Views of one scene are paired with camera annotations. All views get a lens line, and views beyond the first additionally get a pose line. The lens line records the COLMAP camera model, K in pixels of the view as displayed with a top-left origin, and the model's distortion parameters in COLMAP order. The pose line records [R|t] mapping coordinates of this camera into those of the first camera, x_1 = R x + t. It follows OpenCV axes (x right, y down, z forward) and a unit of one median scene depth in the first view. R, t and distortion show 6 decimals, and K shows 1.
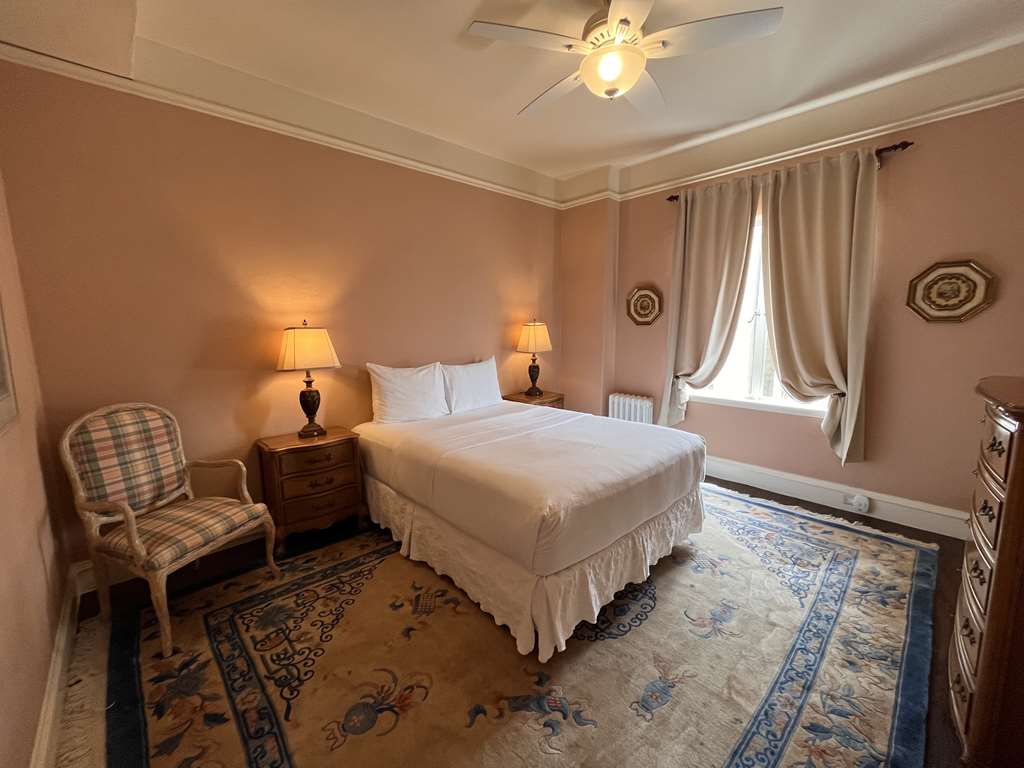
lens RADIAL K [[414.3, 0, 509.3], [0, 414.3, 385.3], [0, 0, 1]] dist [-0.003875, -0.000042]
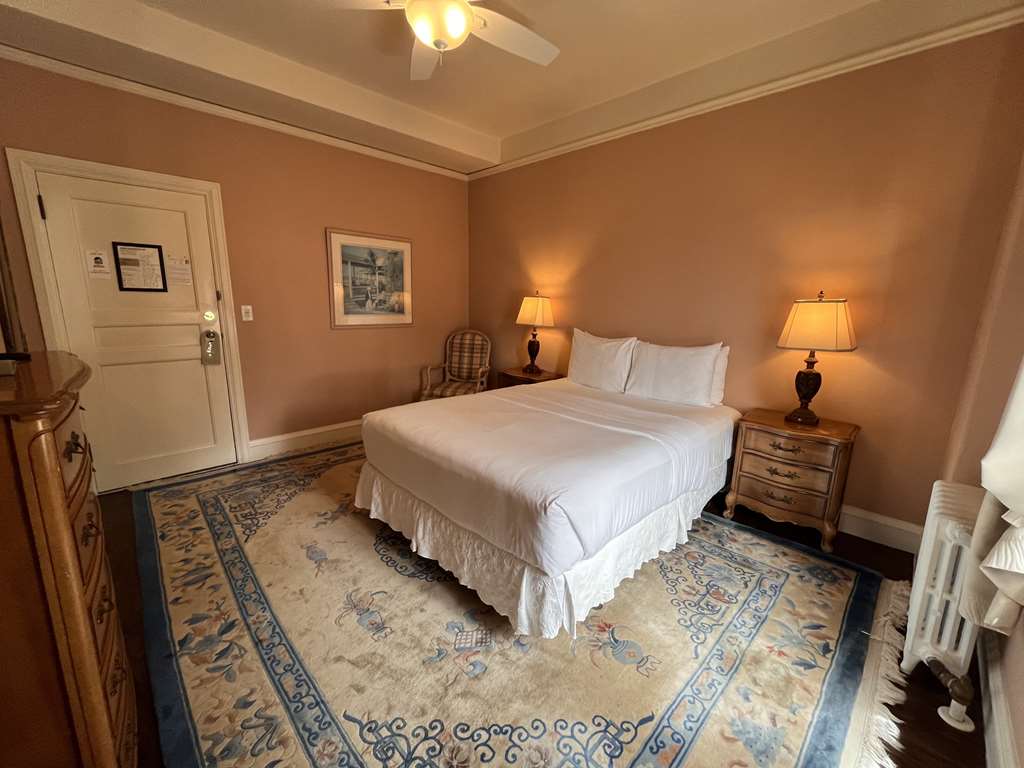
lens RADIAL K [[414.3, 0, 509.3], [0, 414.3, 385.3], [0, 0, 1]] dist [-0.003875, -0.000042]
pose [[0.026499, 0.216883, -0.975838, 0.889302], [-0.165073, 0.963729, 0.209709, -0.117455], [0.985925, 0.155528, 0.061339, 0.805501]]
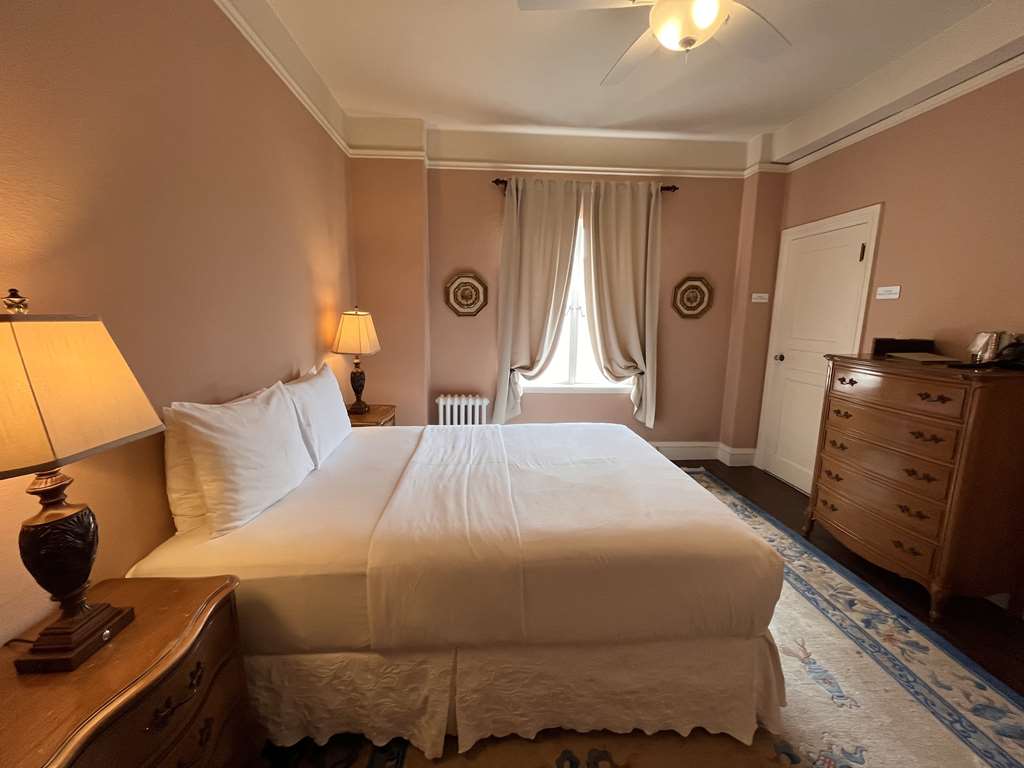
lens RADIAL K [[414.3, 0, 509.3], [0, 414.3, 385.3], [0, 0, 1]] dist [-0.003875, -0.000042]
pose [[0.635188, -0.113956, 0.763905, -0.465985], [0.094391, 0.993095, 0.069659, -0.071365], [-0.766568, 0.027859, 0.641558, 0.501178]]
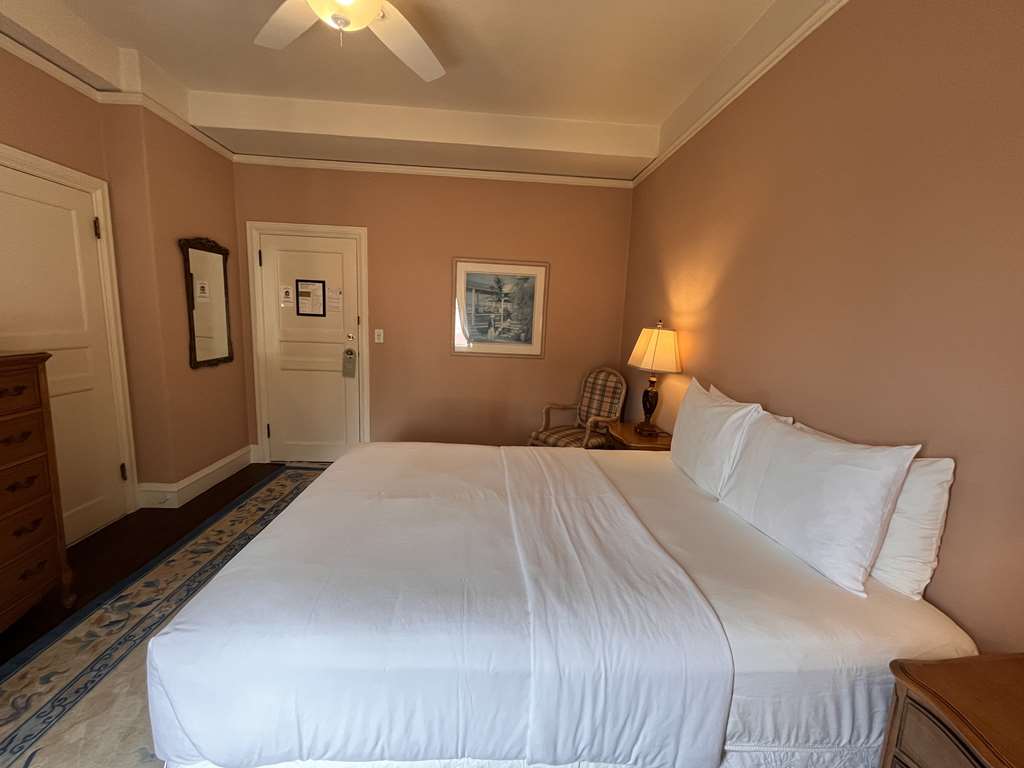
lens RADIAL K [[414.3, 0, 509.3], [0, 414.3, 385.3], [0, 0, 1]] dist [-0.003875, -0.000042]
pose [[-0.632771, 0.104735, -0.767223, 0.477724], [-0.145818, 0.956967, 0.250902, -0.189001], [0.760485, 0.270639, -0.590268, 1.255398]]
